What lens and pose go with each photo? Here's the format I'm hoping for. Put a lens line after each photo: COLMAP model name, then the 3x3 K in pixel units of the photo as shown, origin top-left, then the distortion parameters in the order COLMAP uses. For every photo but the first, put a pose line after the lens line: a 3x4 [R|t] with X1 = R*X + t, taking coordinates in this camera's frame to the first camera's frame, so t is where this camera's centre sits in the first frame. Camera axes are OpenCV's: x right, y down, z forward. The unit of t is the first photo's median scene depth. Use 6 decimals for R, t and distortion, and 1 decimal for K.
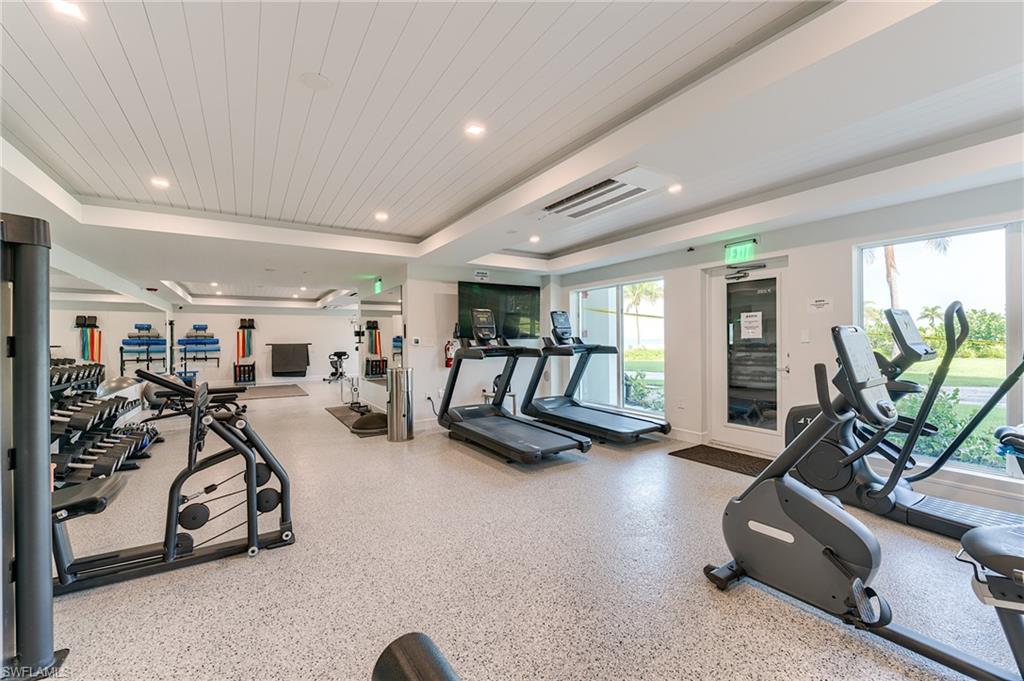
lens RADIAL K [[411.0, 0, 508.9], [0, 411.0, 341.2], [0, 0, 1]] dist [-0.007230, -0.001510]
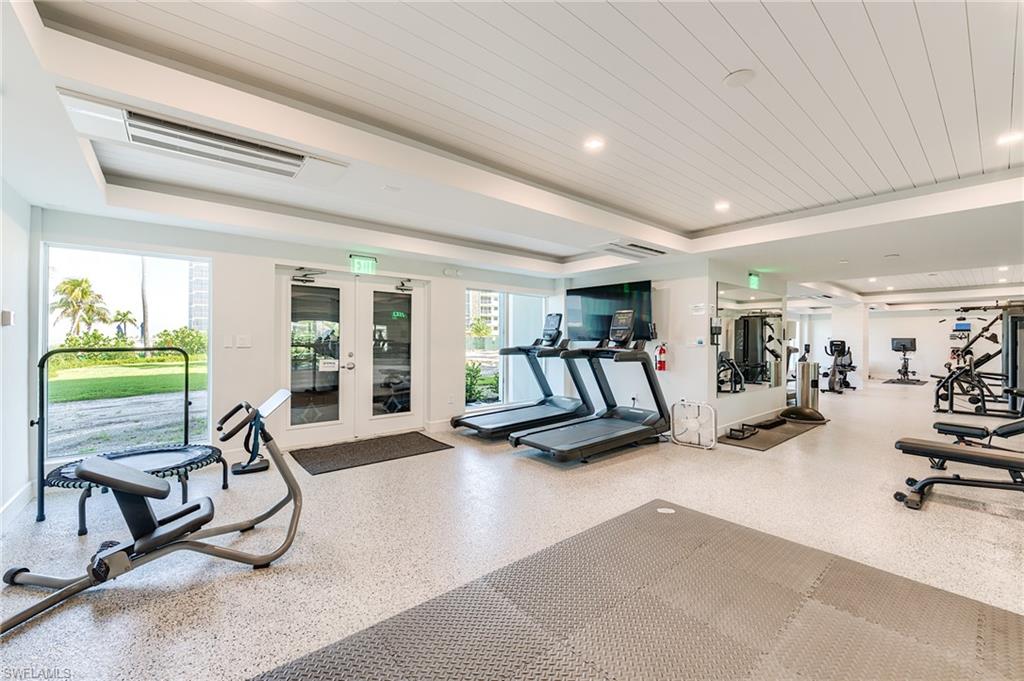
lens RADIAL K [[411.0, 0, 514.2], [0, 411.0, 337.7], [0, 0, 1]] dist [-0.007230, -0.001510]
pose [[-0.119254, 0.014474, 0.992758, -0.604307], [0.005856, 0.999887, -0.013875, 0.017628], [-0.992847, 0.004159, -0.119325, 0.558022]]
